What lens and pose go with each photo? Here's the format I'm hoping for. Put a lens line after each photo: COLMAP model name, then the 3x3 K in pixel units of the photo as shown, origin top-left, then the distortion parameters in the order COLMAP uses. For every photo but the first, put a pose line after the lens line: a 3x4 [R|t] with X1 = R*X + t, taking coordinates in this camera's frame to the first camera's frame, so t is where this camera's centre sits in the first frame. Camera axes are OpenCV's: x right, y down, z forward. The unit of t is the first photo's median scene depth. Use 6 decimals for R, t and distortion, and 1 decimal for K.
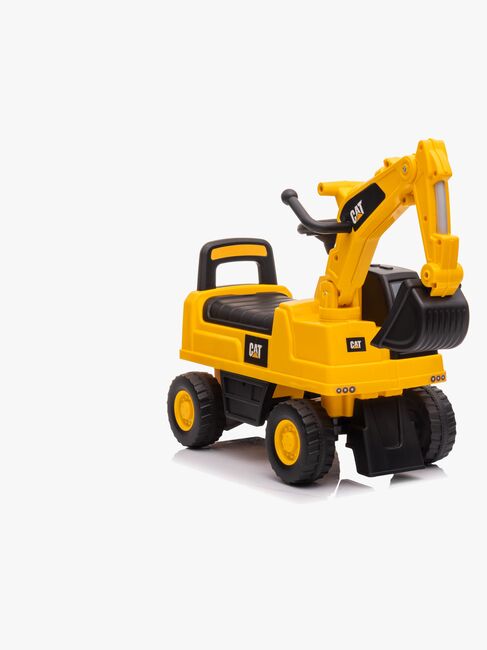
lens RADIAL K [[1229.2, 0, 243.5], [0, 1229.2, 325.0], [0, 0, 1]] dist [0.002701, 0.025148]
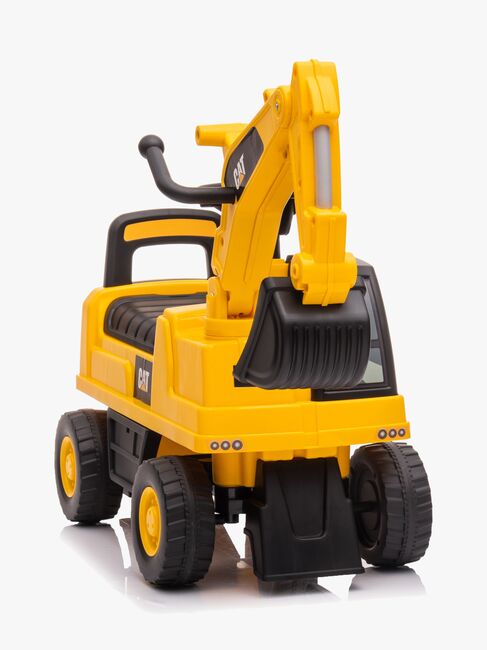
lens RADIAL K [[1845.8, 0, 243.5], [0, 1845.8, 325.0], [0, 0, 1]] dist [0.012443, -0.208313]
pose [[0.983962, 0.031733, -0.175530, 0.252200], [-0.033118, 0.999439, -0.004968, -0.005860], [0.175274, 0.010702, 0.984461, 0.038814]]
